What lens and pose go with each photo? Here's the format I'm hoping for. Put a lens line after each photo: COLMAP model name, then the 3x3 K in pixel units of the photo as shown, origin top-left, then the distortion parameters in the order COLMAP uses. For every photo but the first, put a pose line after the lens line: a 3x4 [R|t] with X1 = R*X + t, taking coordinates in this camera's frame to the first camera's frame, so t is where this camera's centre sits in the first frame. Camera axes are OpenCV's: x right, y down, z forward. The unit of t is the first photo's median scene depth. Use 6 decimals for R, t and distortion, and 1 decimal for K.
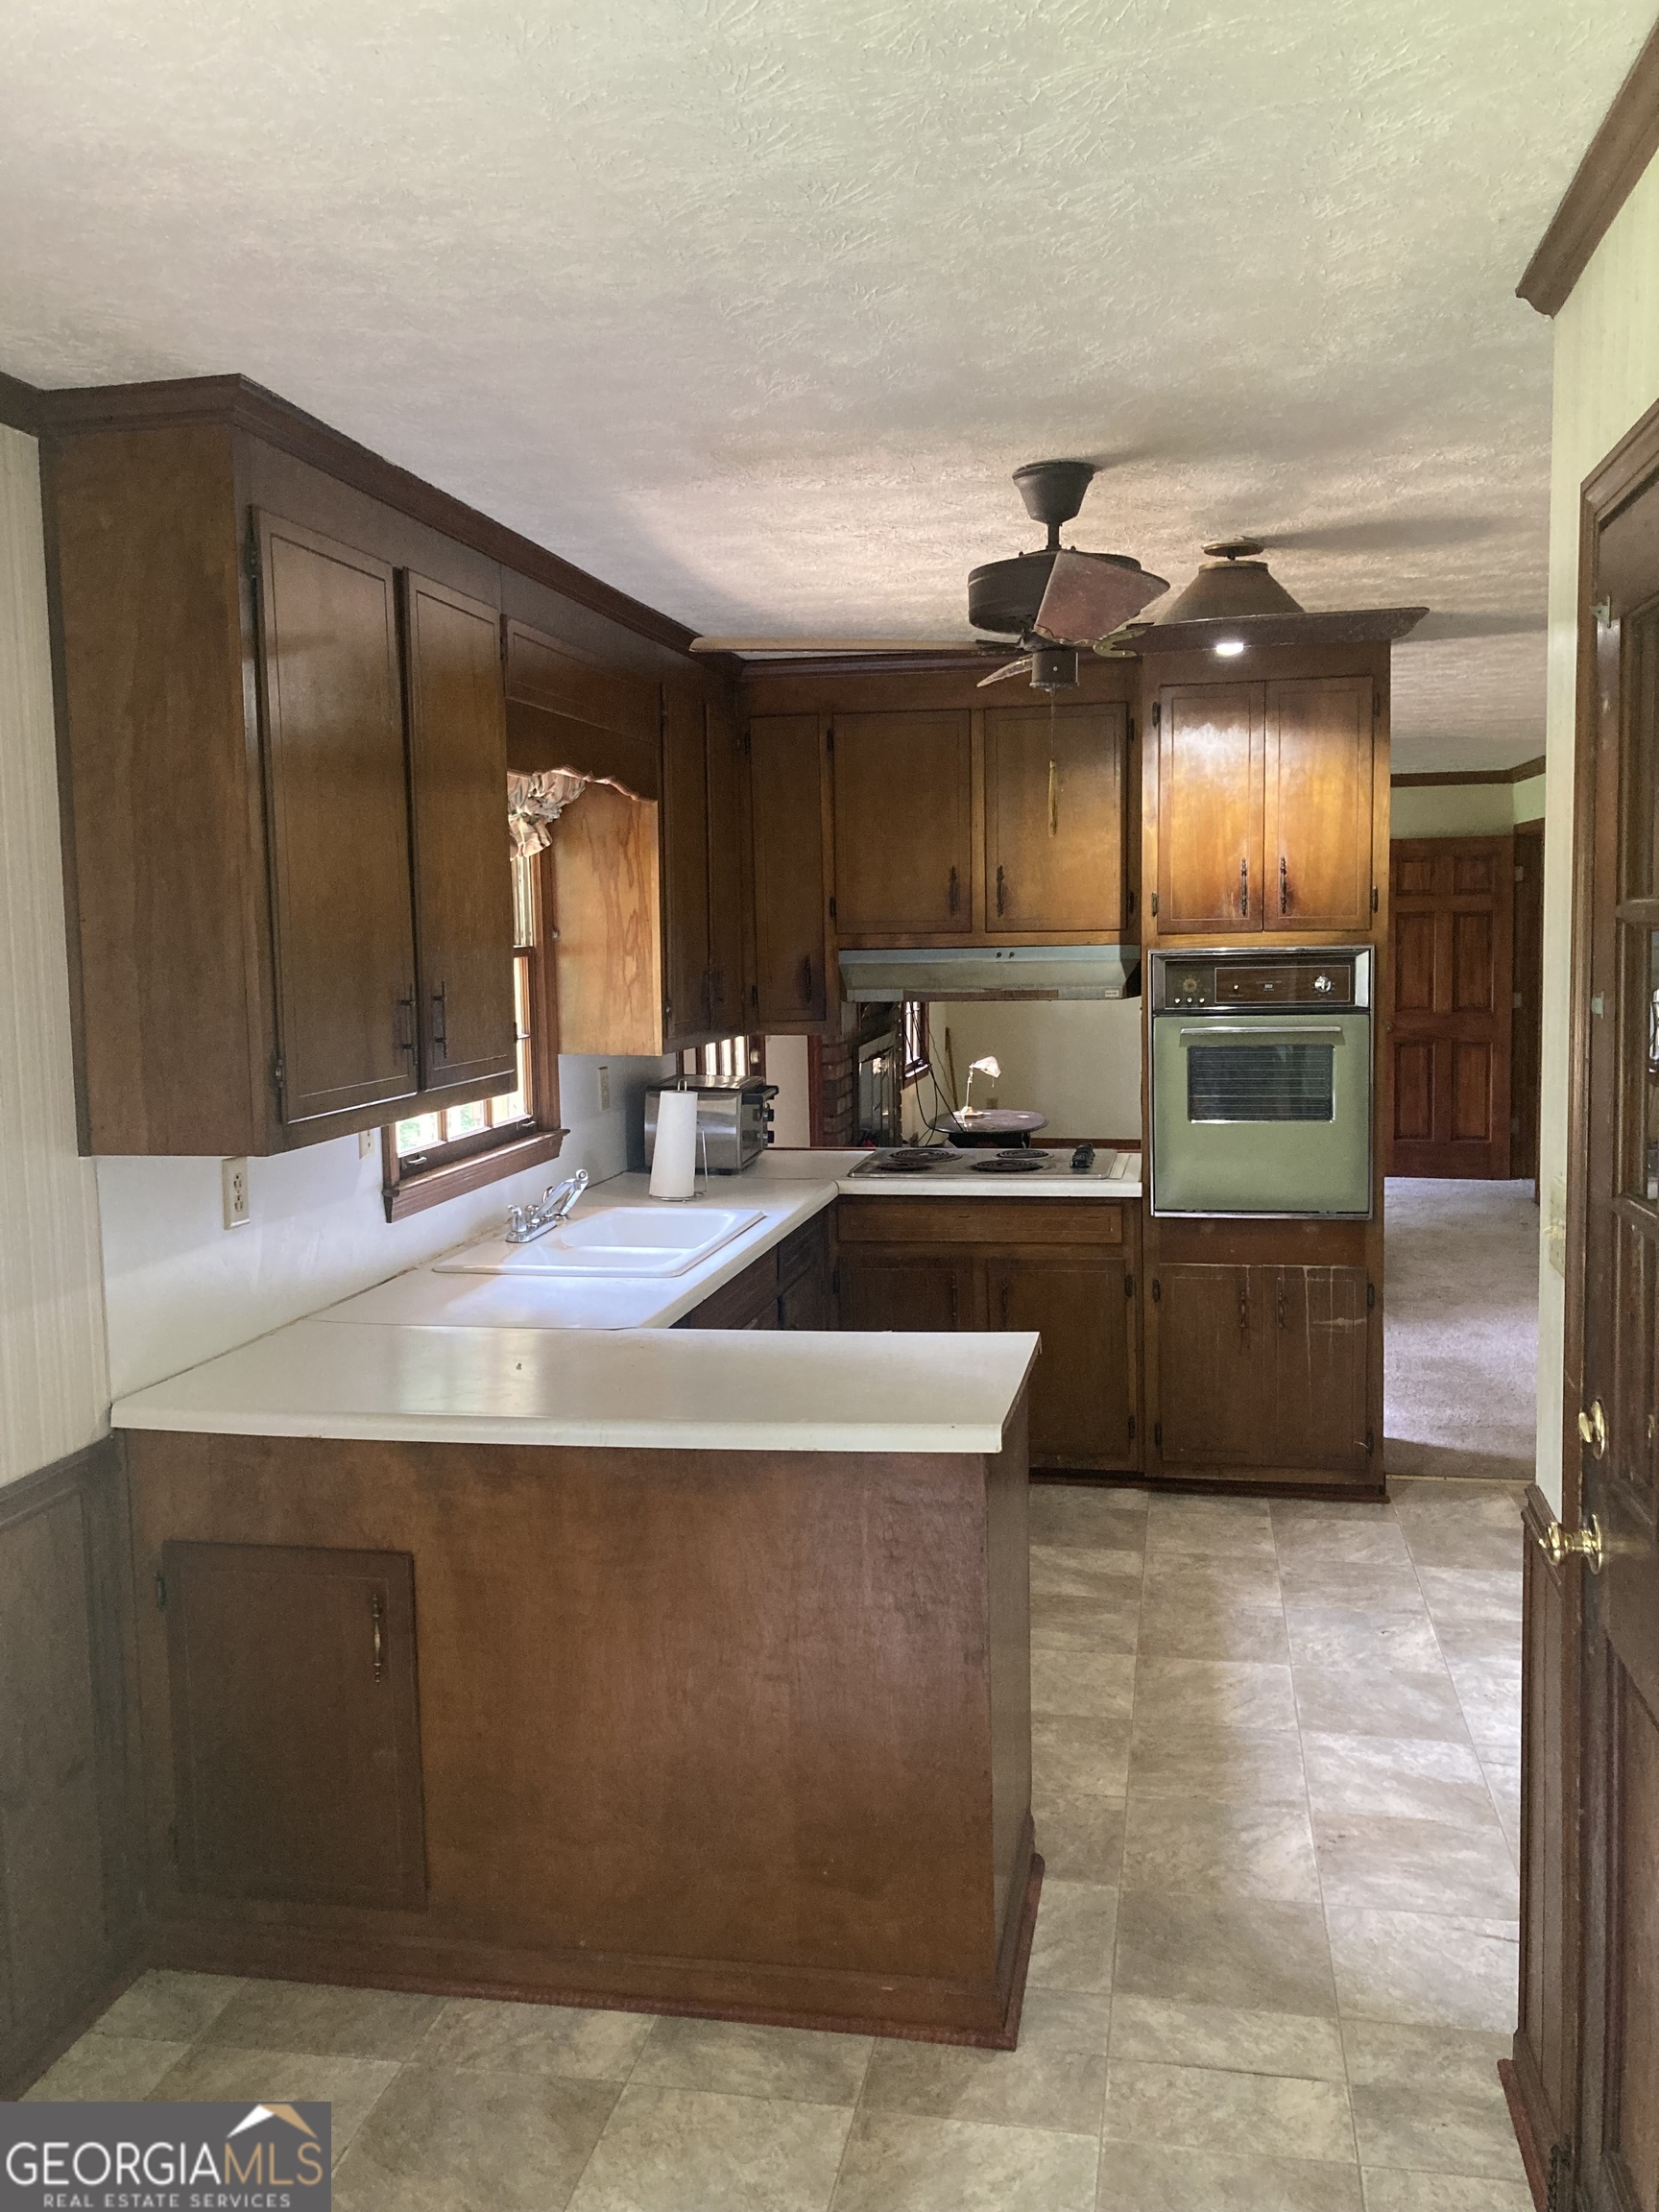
lens RADIAL K [[1824.4, 0, 820.9], [0, 1824.4, 1107.0], [0, 0, 1]] dist [0.029420, -0.025705]
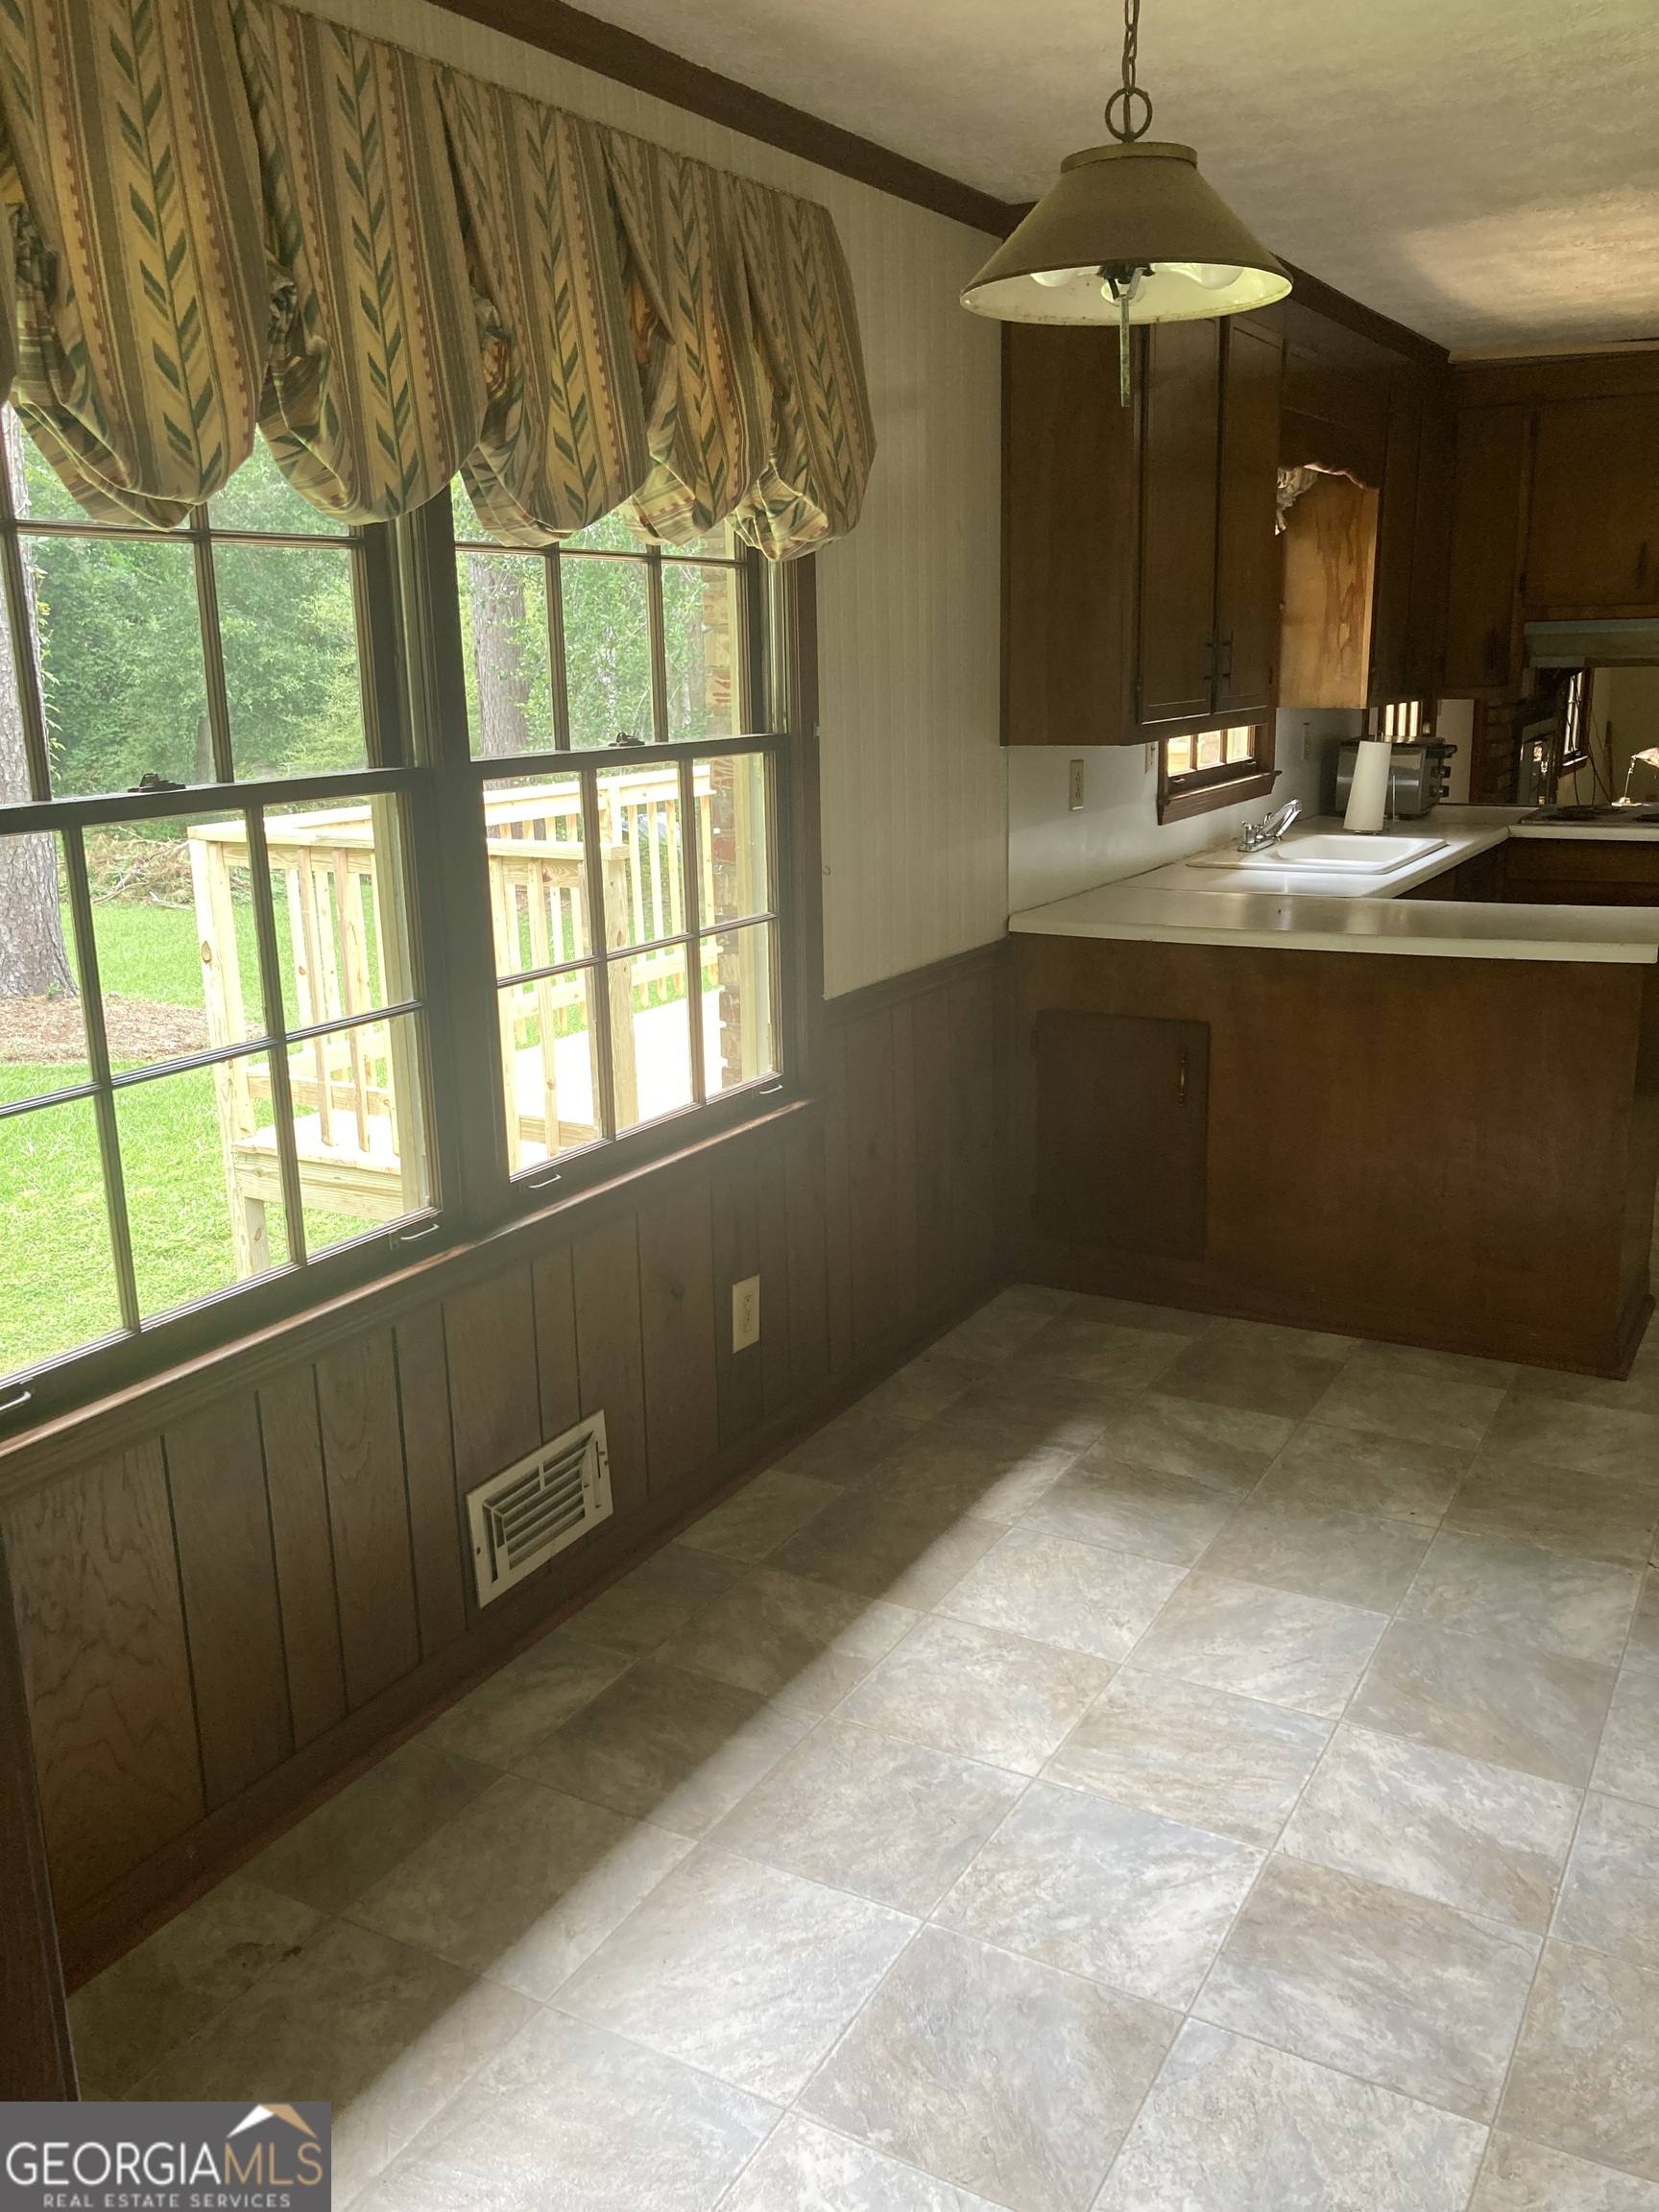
lens RADIAL K [[1824.4, 0, 823.0], [0, 1824.4, 1106.9], [0, 0, 1]] dist [0.029420, -0.025705]
pose [[0.948211, 0.074855, -0.308695, -0.032882], [-0.026942, 0.987287, 0.156648, 0.049082], [0.316496, -0.140219, 0.938173, -0.270118]]
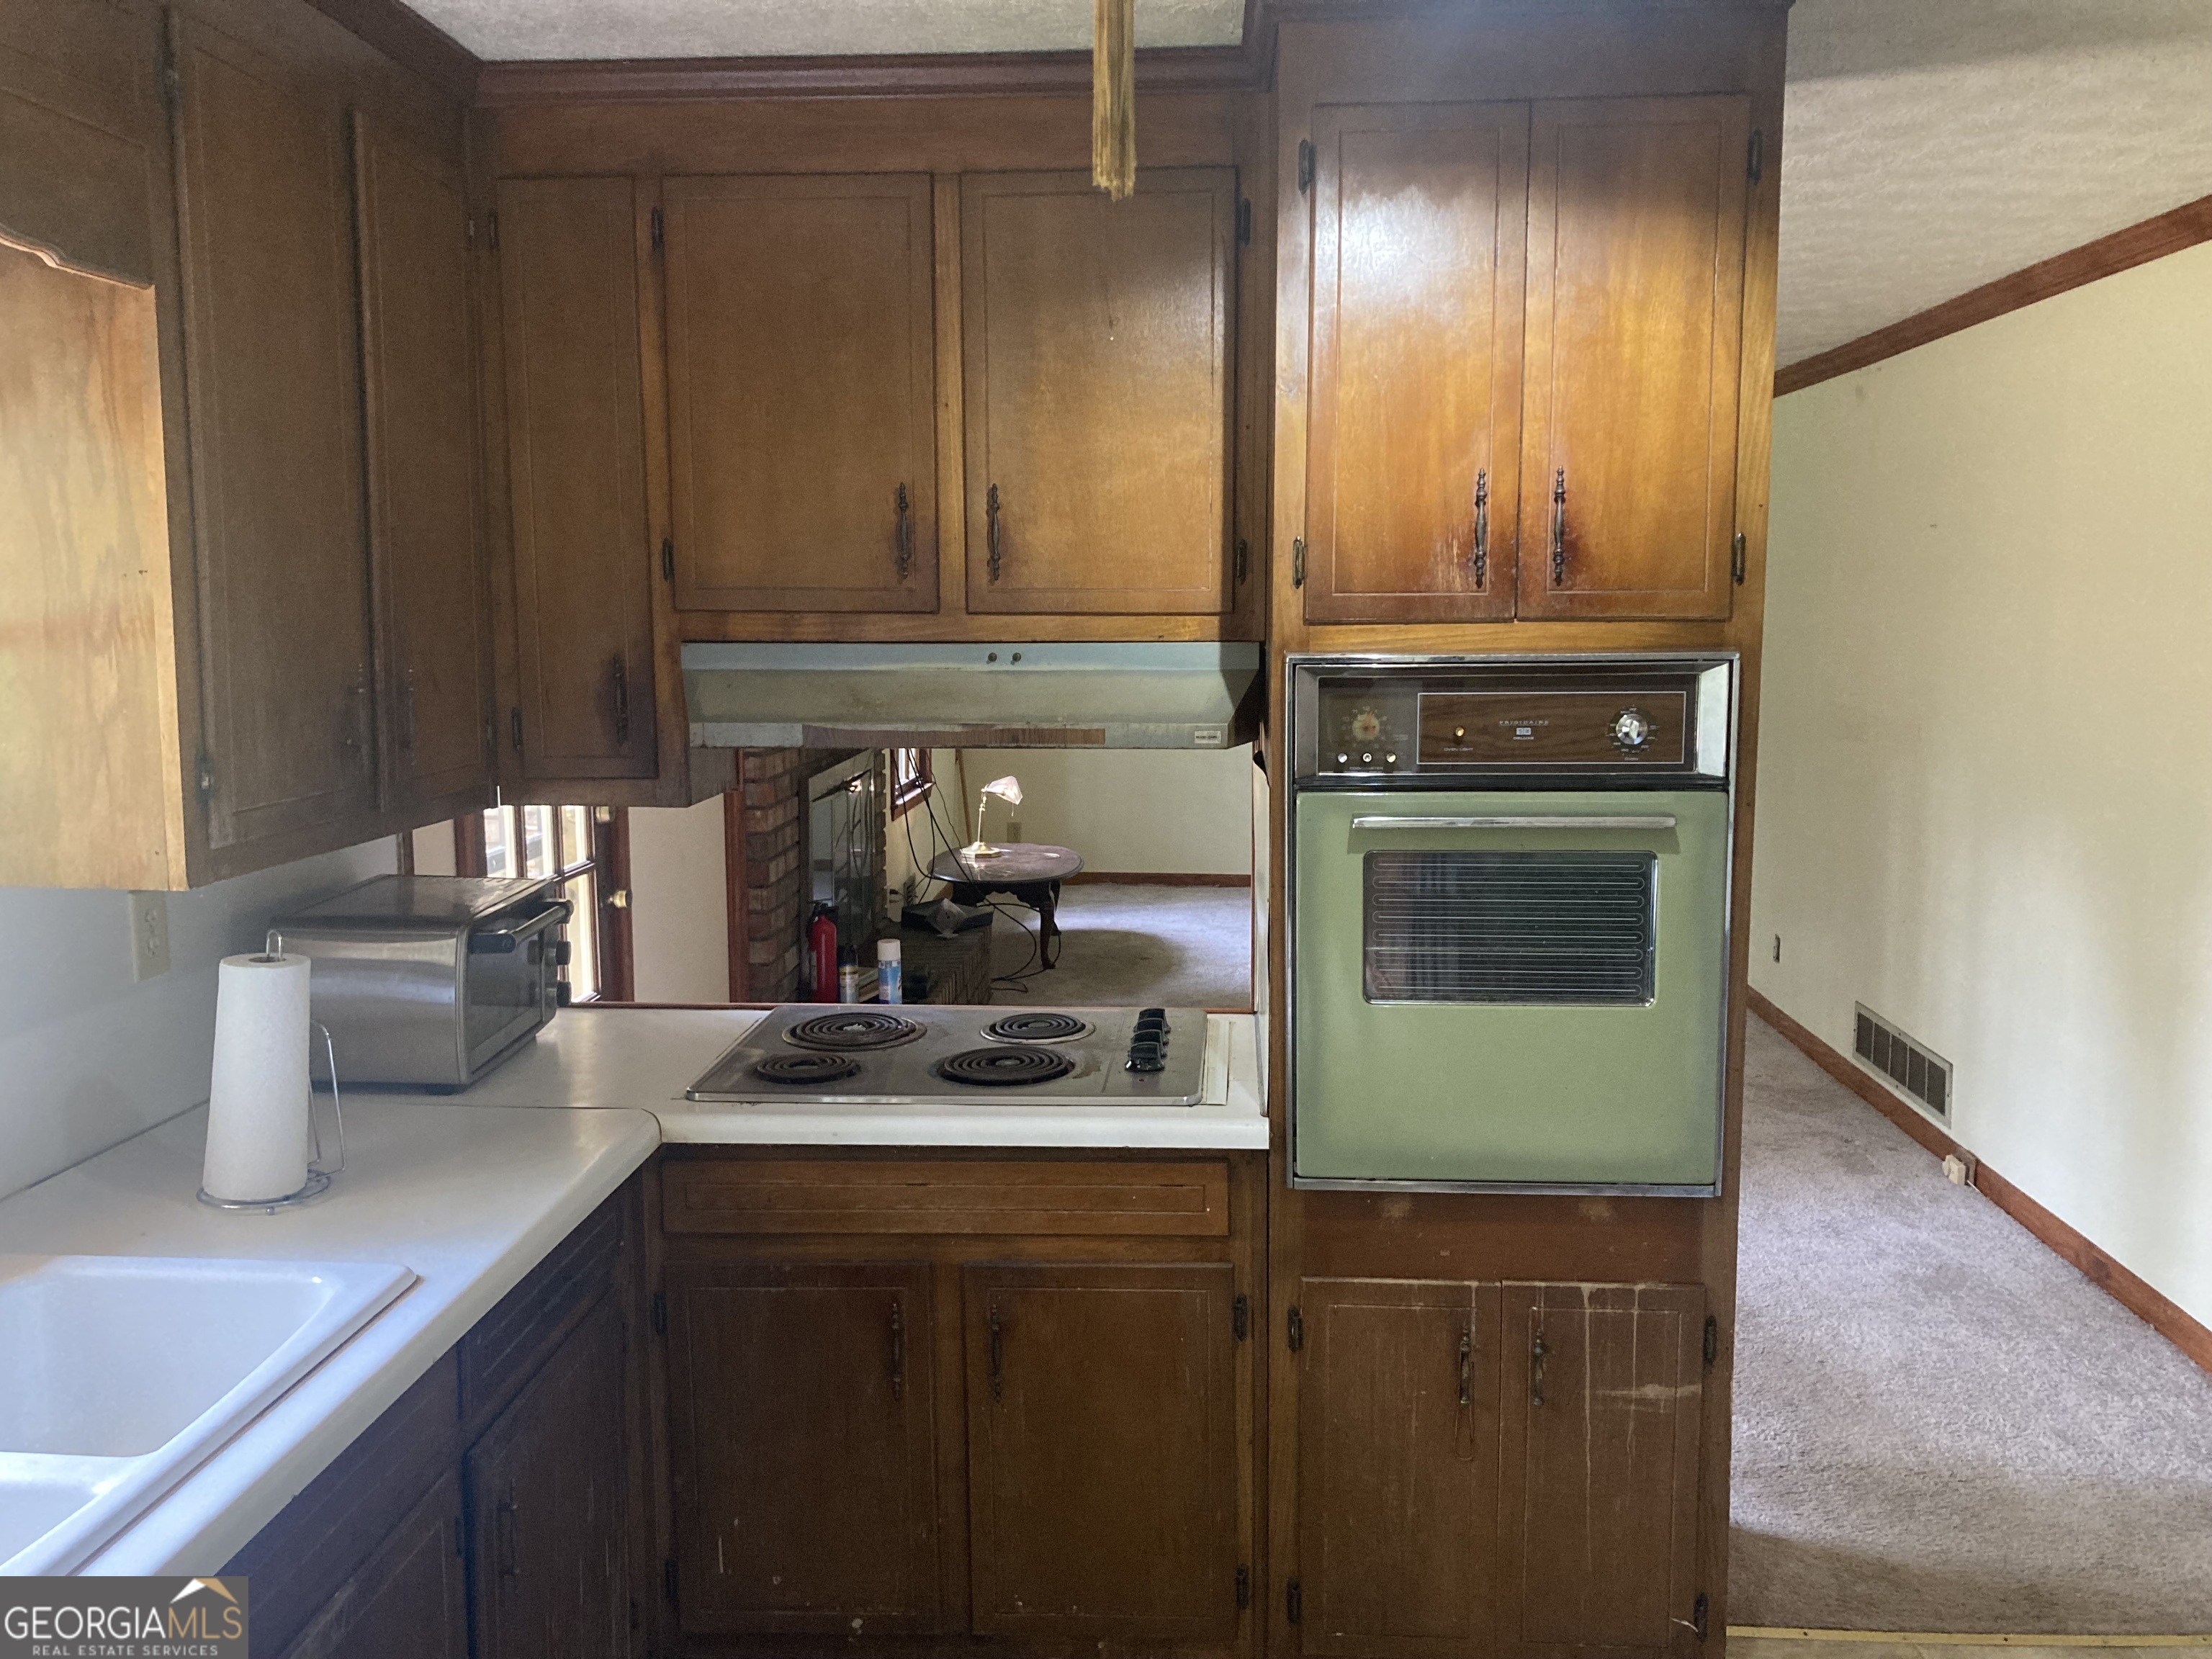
lens RADIAL K [[1824.4, 0, 1101.1], [0, 1824.4, 846.6], [0, 0, 1]] dist [0.029420, -0.025705]
pose [[0.991201, -0.001960, 0.132352, 0.065470], [-0.002436, 0.999451, 0.033048, -0.051122], [-0.132344, -0.033080, 0.990652, 0.523522]]
